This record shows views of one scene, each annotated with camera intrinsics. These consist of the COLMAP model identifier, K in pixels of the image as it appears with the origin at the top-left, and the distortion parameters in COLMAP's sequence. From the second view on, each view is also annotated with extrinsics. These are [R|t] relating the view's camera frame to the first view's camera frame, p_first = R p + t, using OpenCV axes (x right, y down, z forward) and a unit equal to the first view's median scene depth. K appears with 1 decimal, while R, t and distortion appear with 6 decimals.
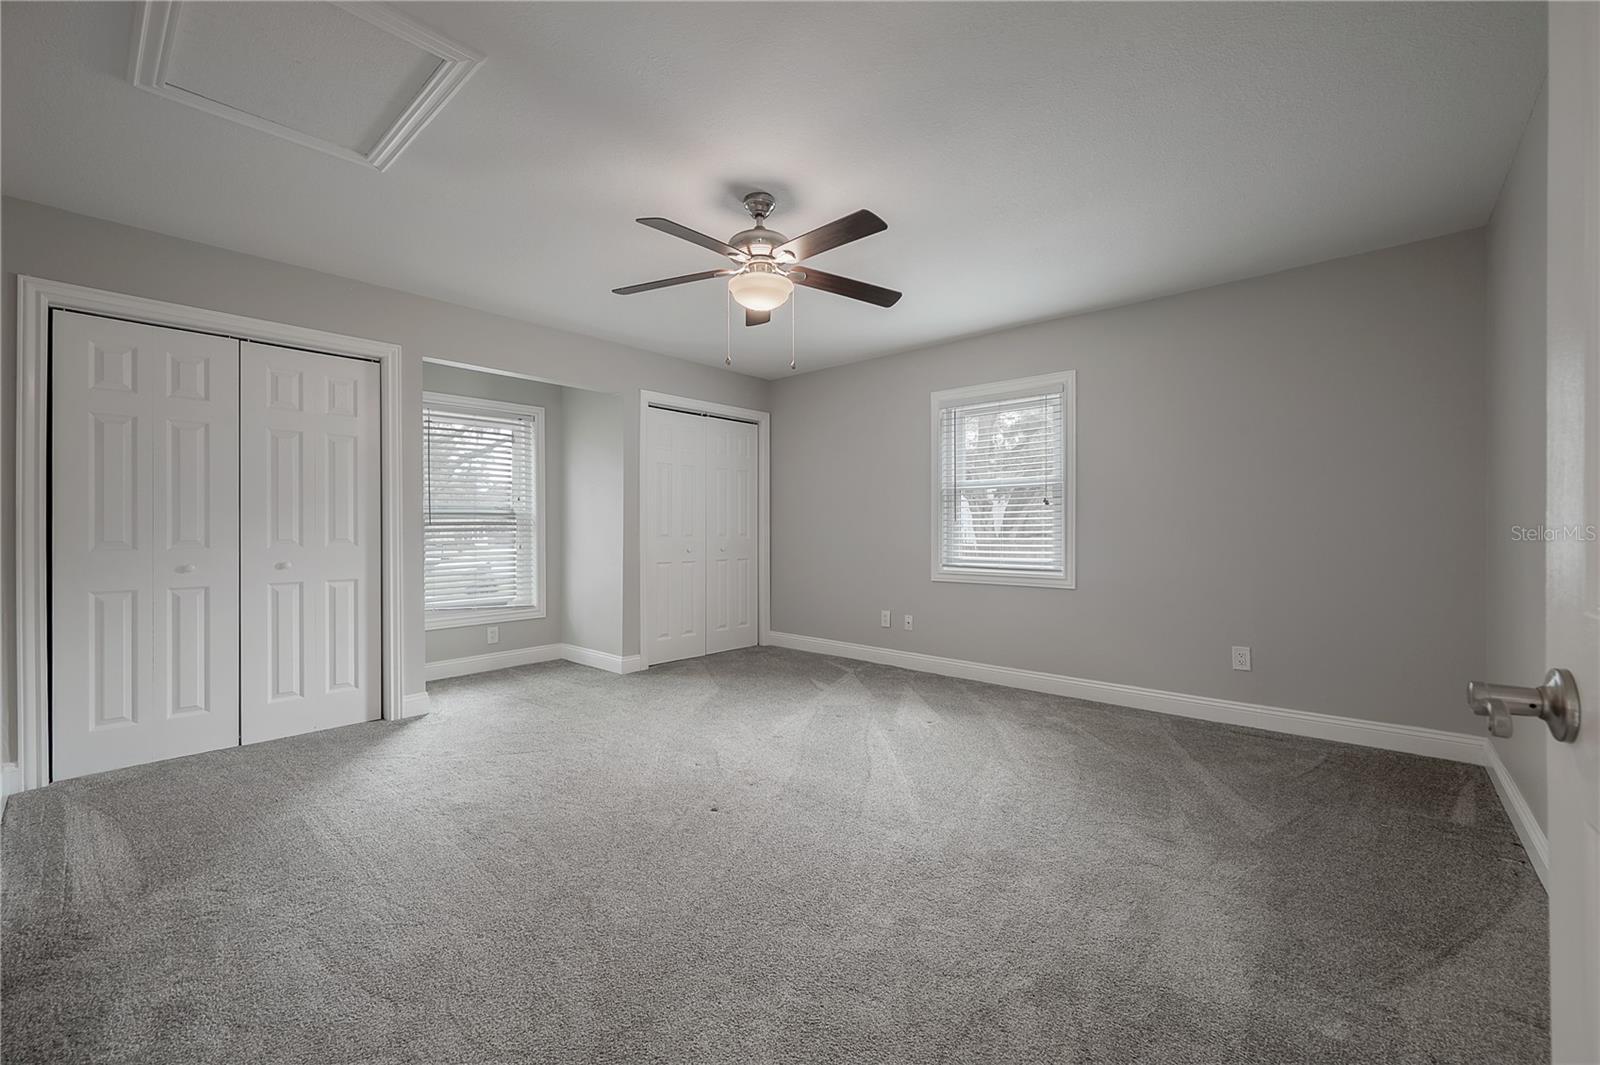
lens RADIAL K [[645.3, 0, 795.8], [0, 645.3, 525.6], [0, 0, 1]] dist [-0.000338, 0.000160]
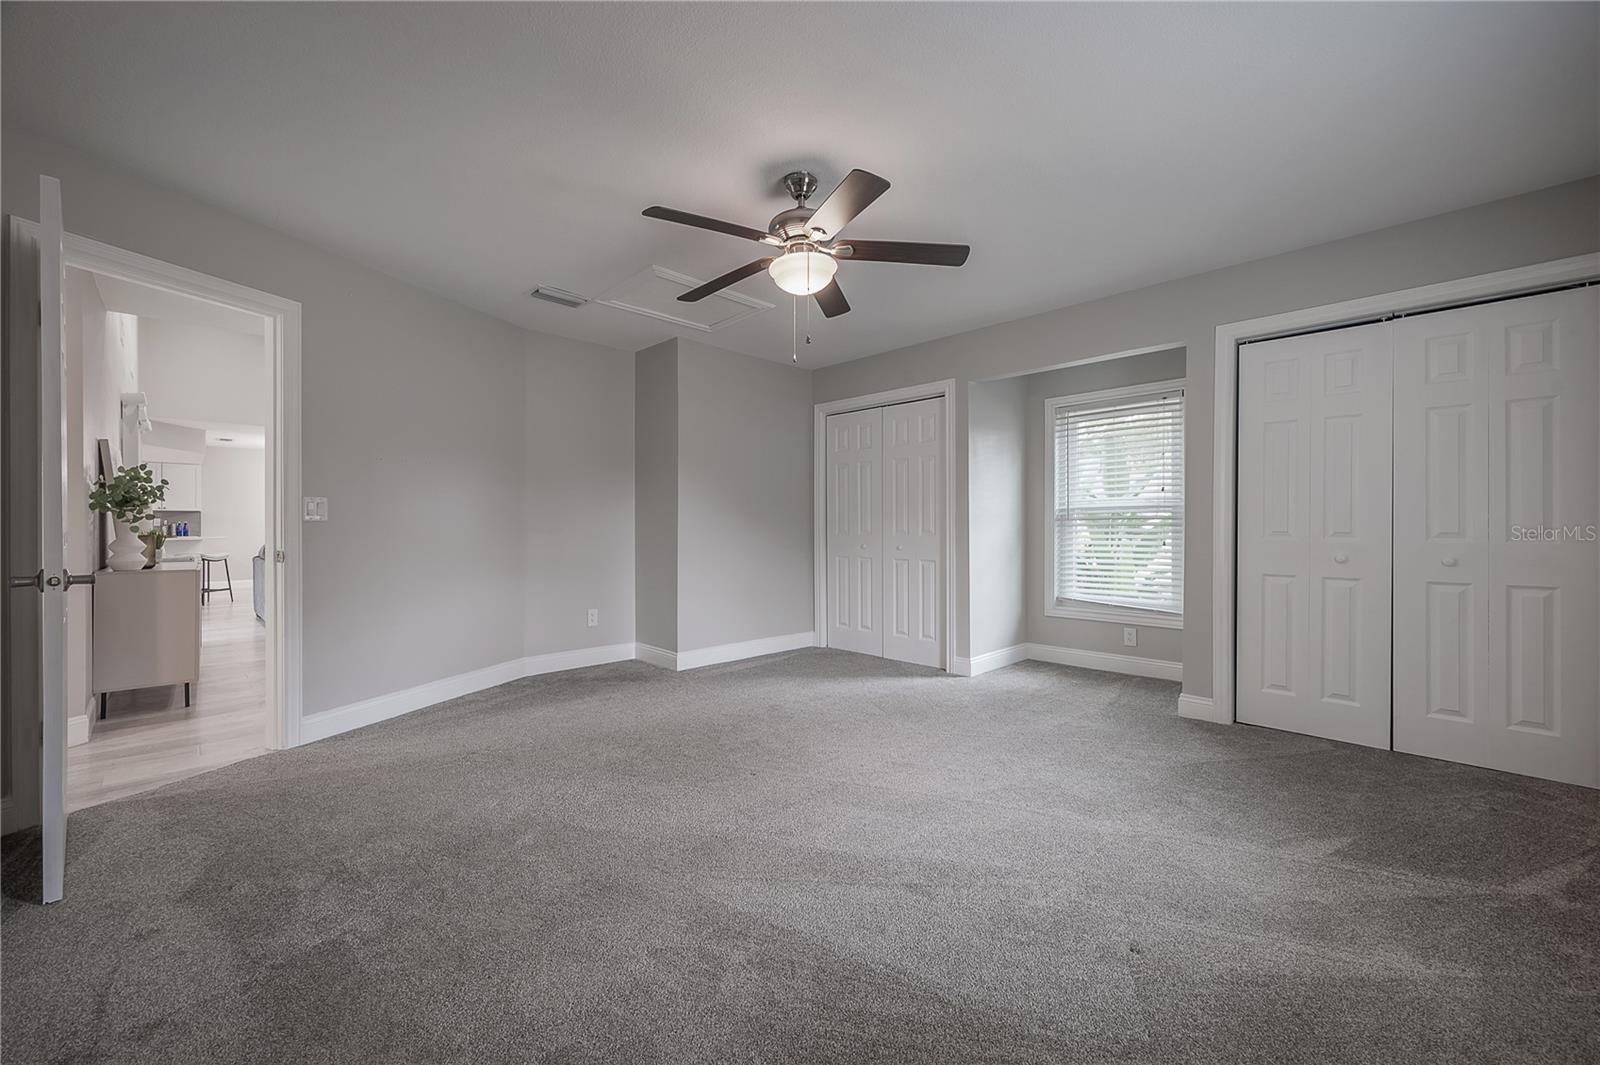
lens RADIAL K [[645.3, 0, 795.8], [0, 645.3, 525.6], [0, 0, 1]] dist [-0.000338, 0.000160]
pose [[-0.085748, 0.000591, -0.996317, 0.663402], [0.005888, 0.999983, 0.000087, 0.007026], [0.996299, -0.005859, -0.085750, 0.788096]]
